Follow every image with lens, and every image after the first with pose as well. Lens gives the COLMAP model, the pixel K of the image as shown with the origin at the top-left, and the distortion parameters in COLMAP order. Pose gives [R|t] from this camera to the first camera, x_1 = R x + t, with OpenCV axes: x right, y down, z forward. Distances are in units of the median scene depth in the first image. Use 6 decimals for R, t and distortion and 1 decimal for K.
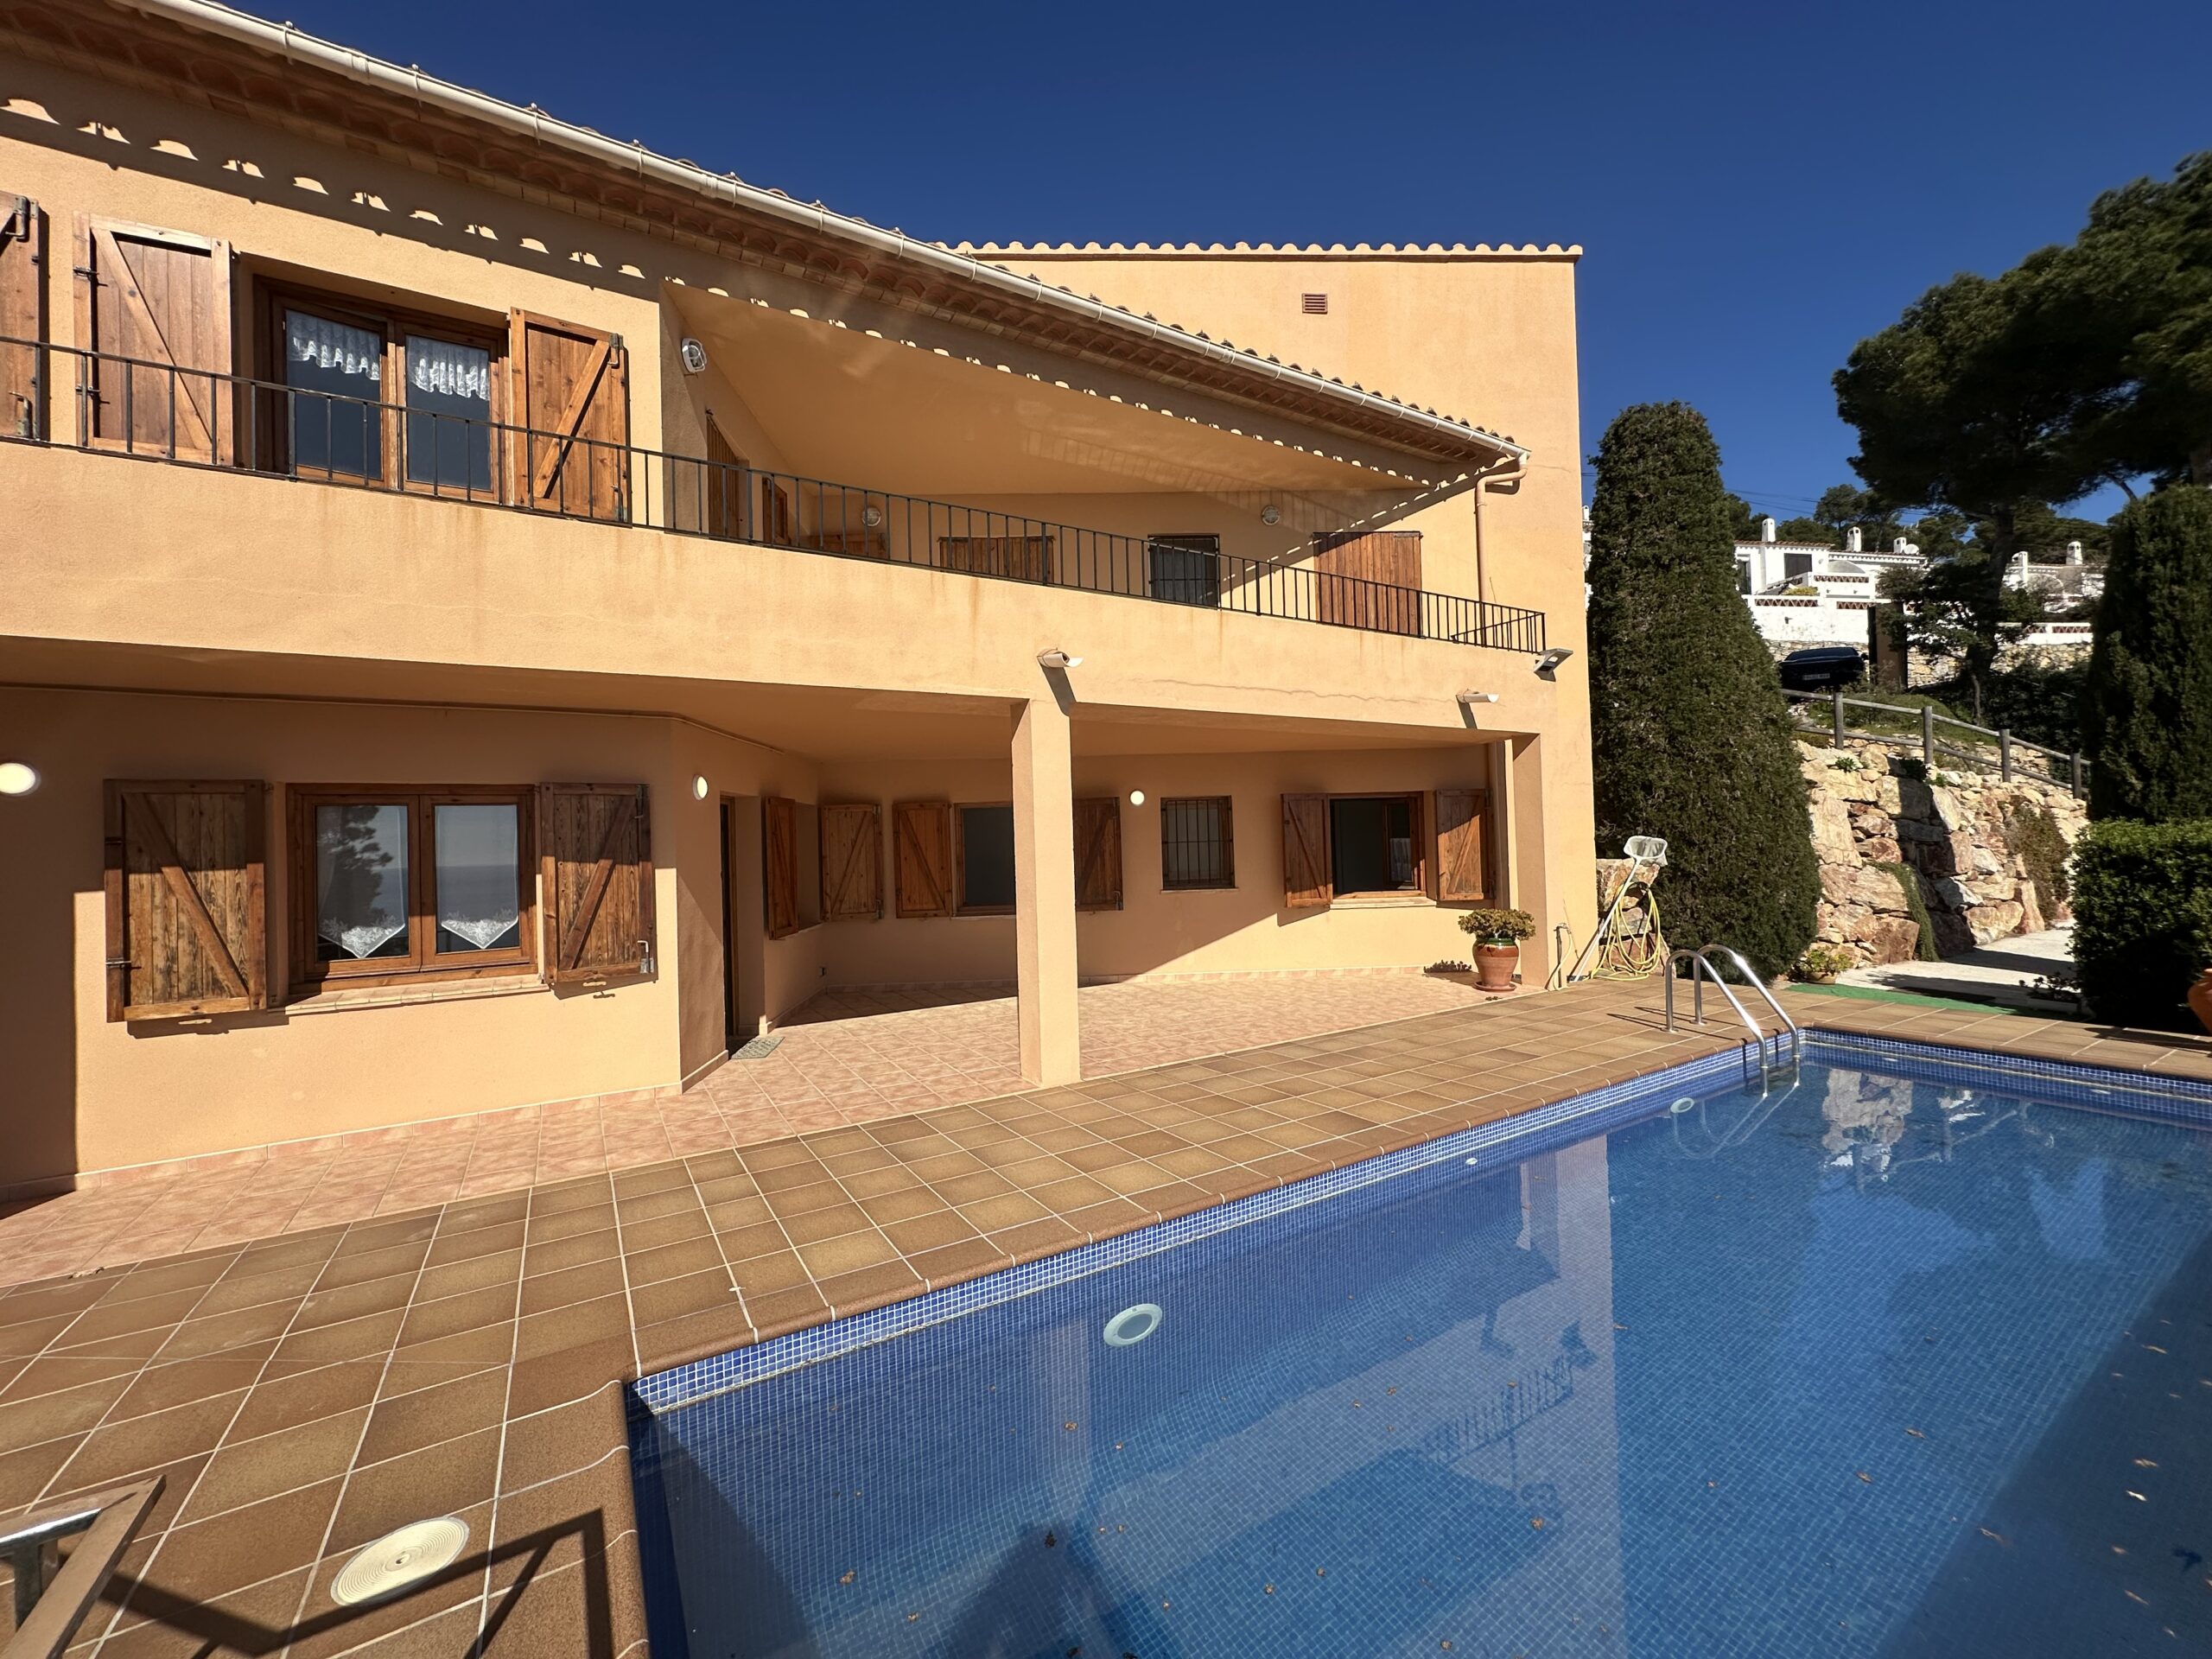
lens RADIAL K [[884.1, 0, 1104.5], [0, 884.1, 830.7], [0, 0, 1]] dist [-0.002202, 0.000637]
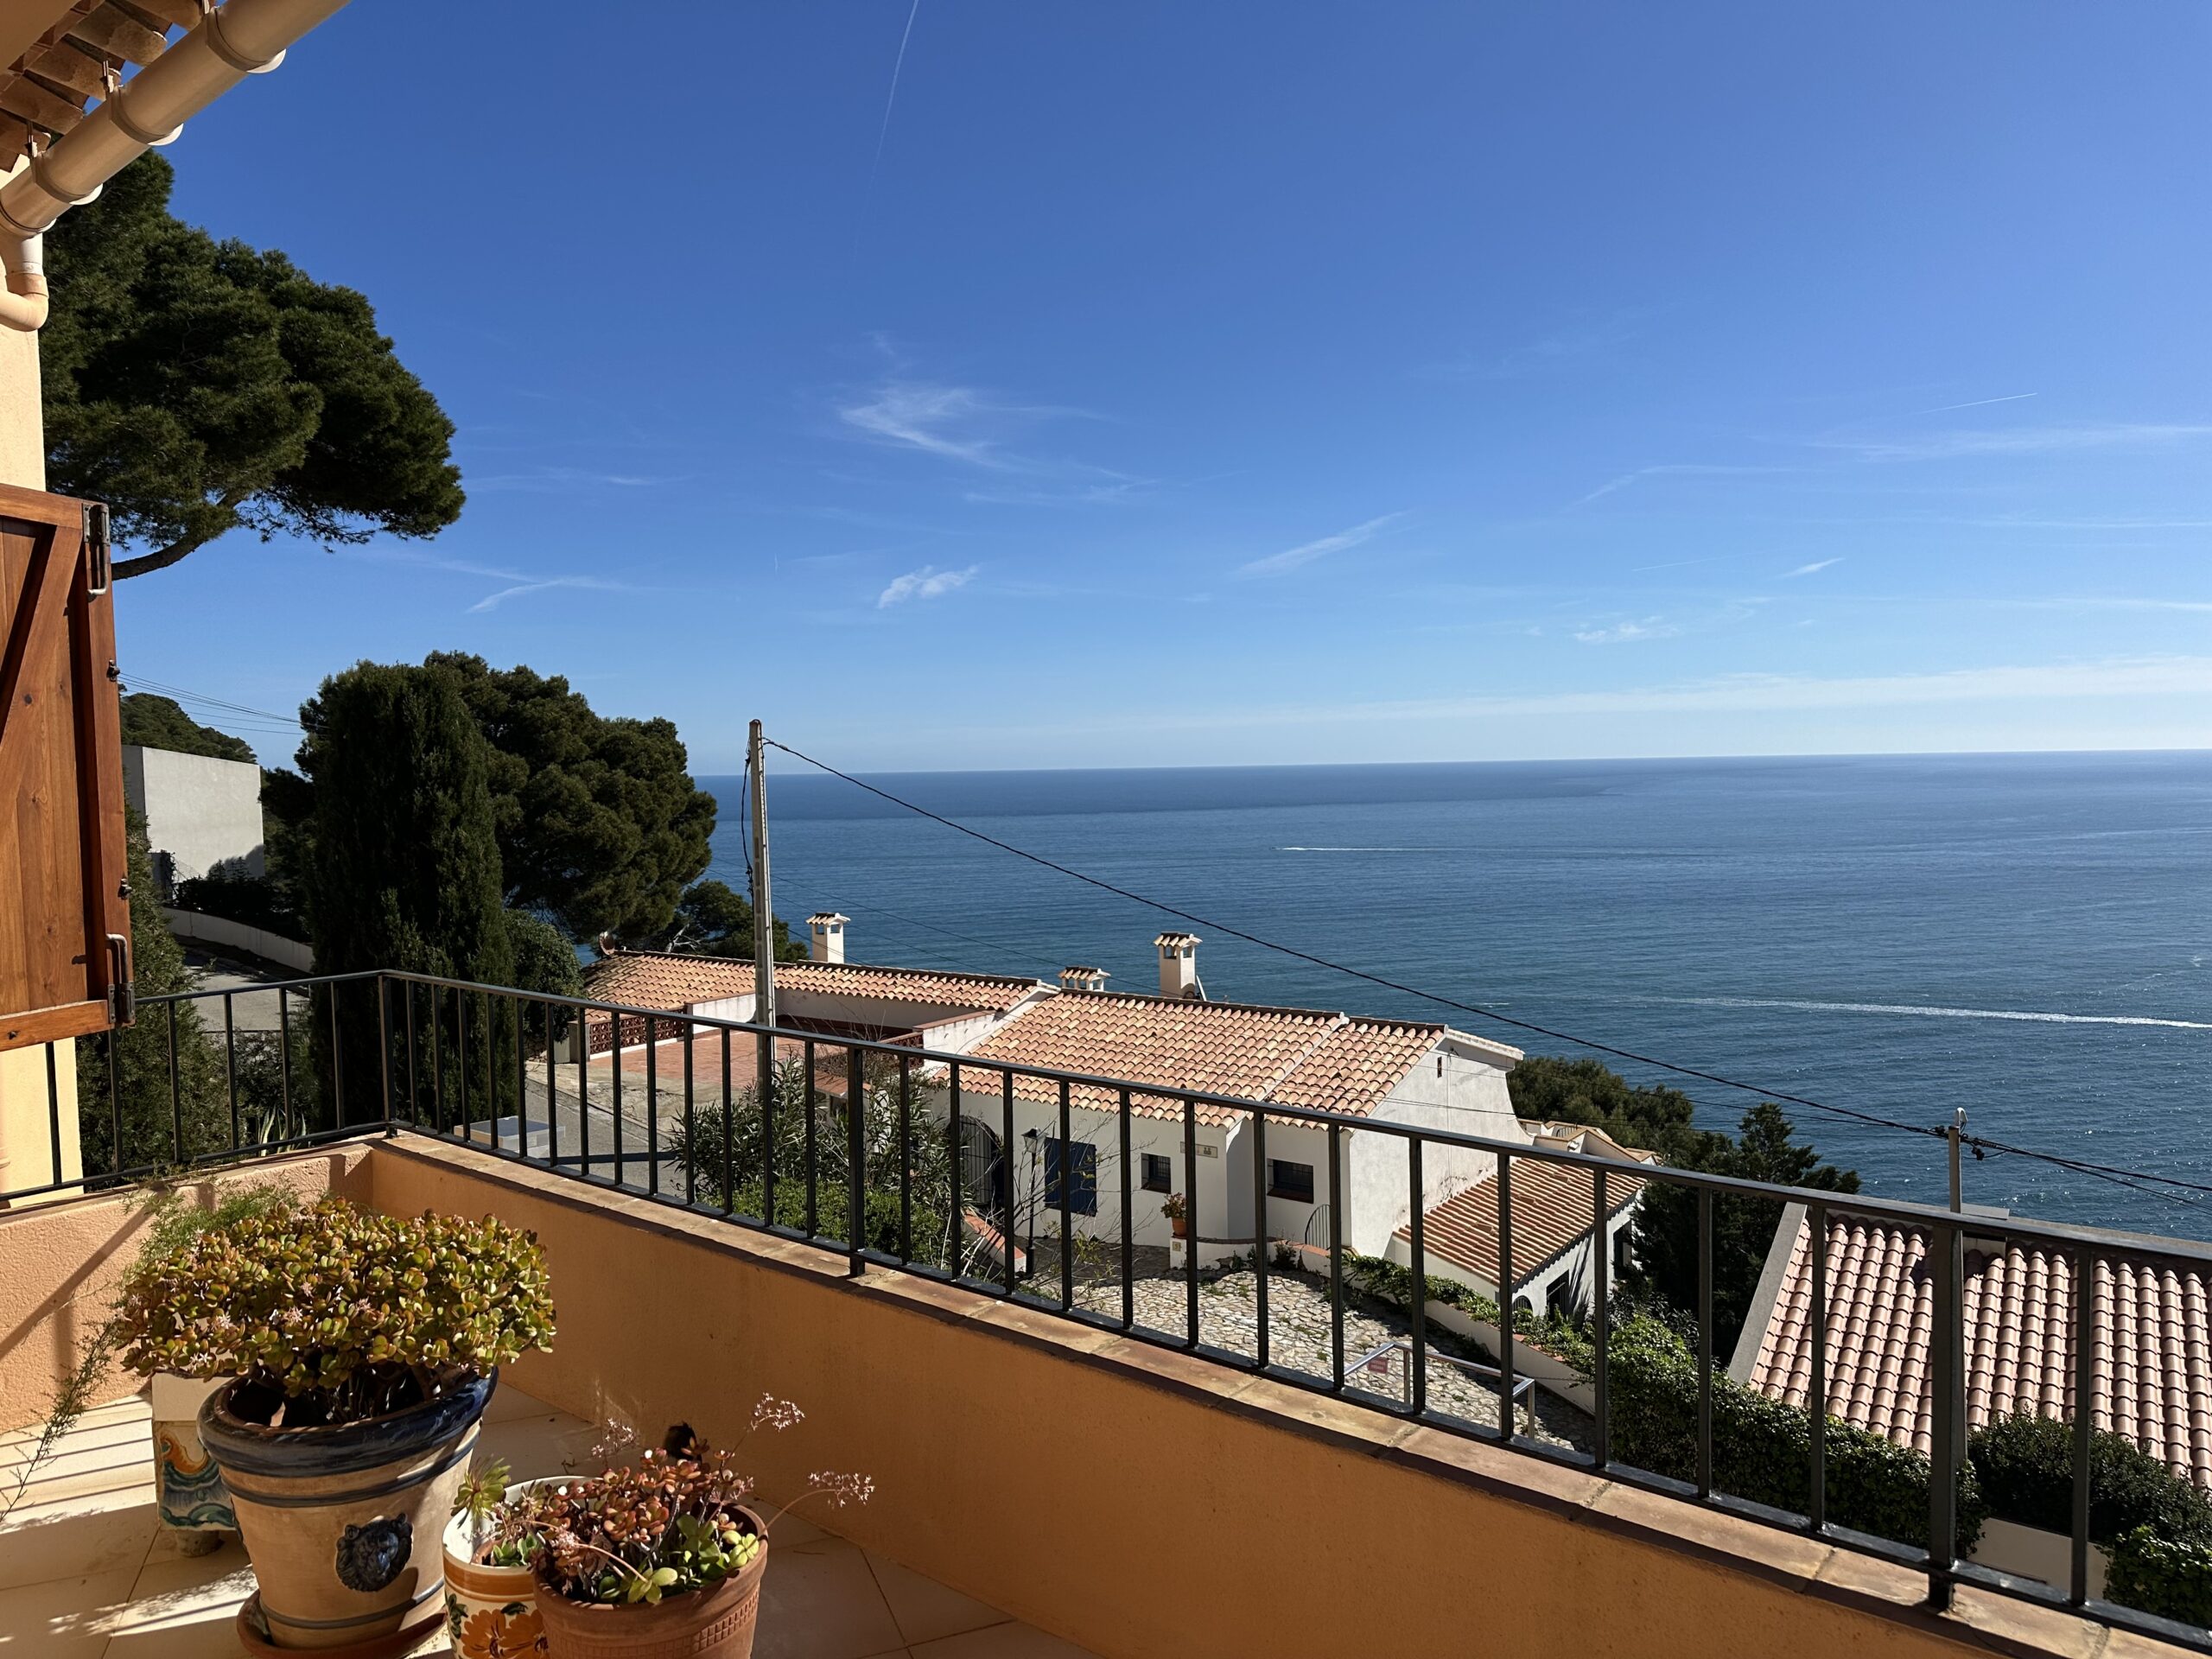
lens RADIAL K [[1541.7, 0, 1108.4], [0, 1541.7, 829.3], [0, 0, 1]] dist [0.072358, -0.076242]
pose [[-0.328562, -0.007891, 0.944450, -0.023889], [0.014599, 0.999803, 0.013432, -0.329105], [-0.944370, 0.018201, -0.328382, 1.069061]]
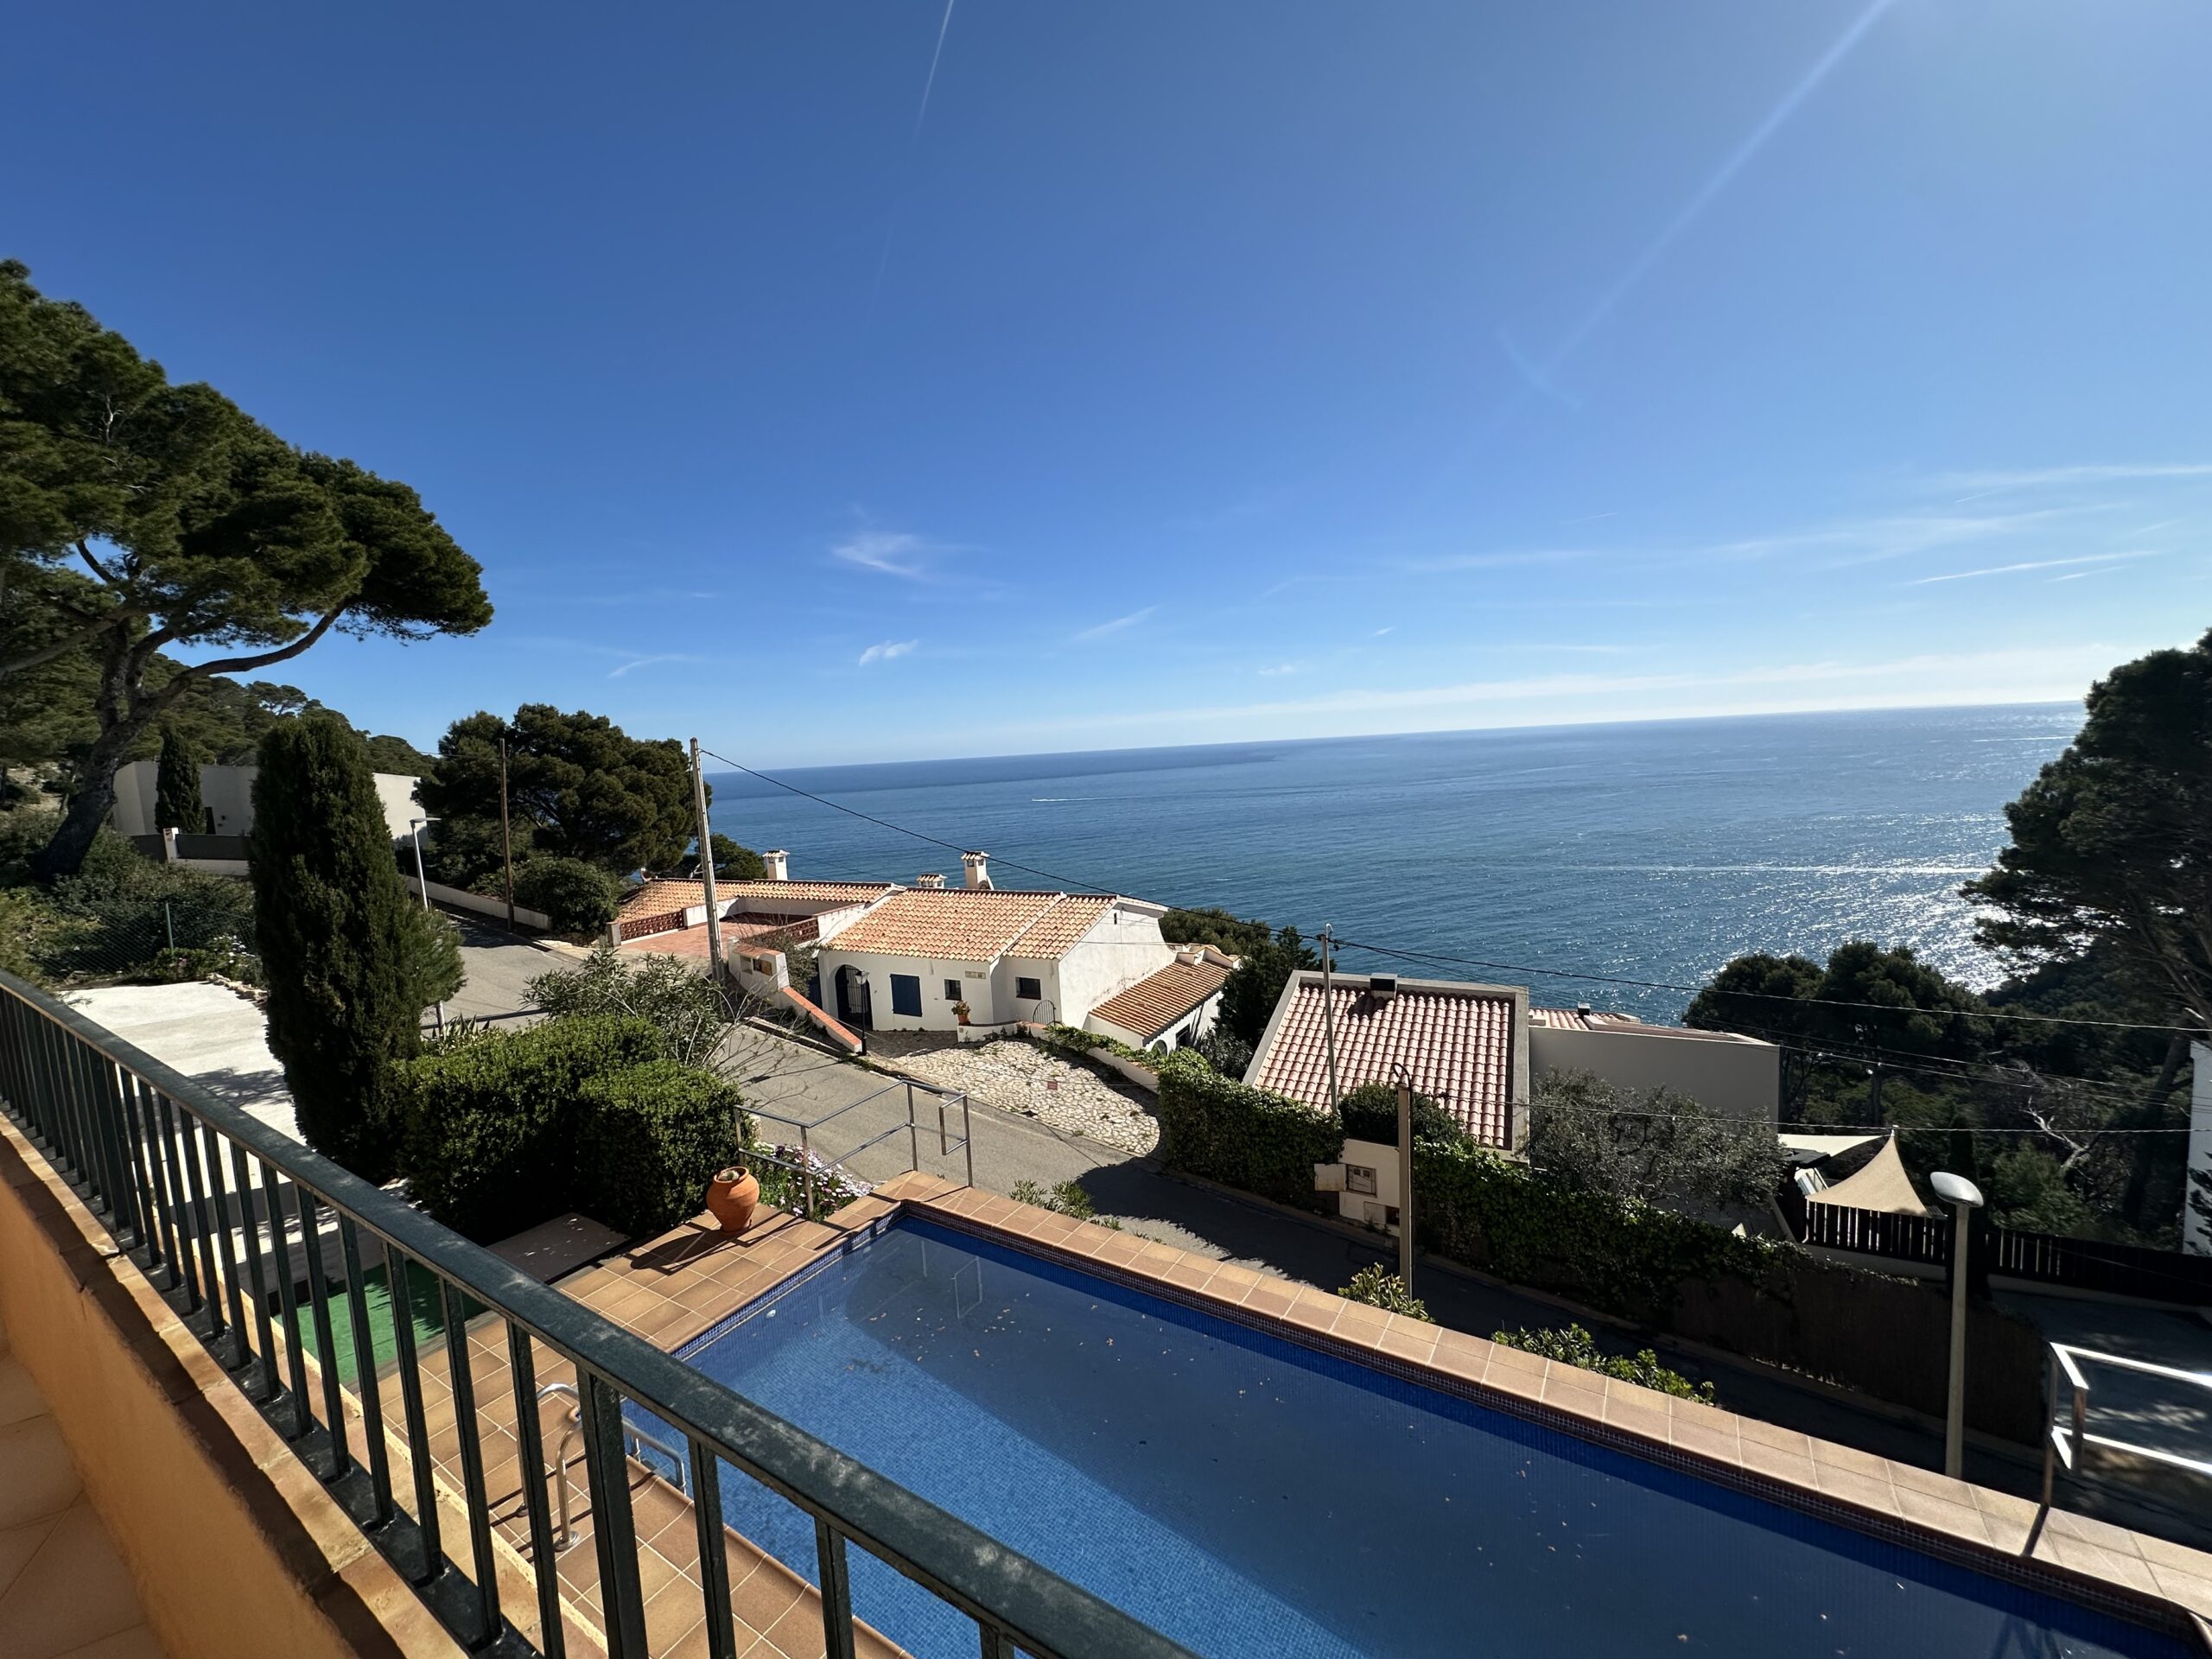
lens RADIAL K [[884.1, 0, 1103.8], [0, 884.1, 827.9], [0, 0, 1]] dist [-0.002202, 0.000637]
pose [[-0.437502, -0.029547, 0.898732, -0.153422], [0.057770, 0.996472, 0.060882, -0.317235], [-0.897360, 0.078556, -0.434251, 0.749135]]
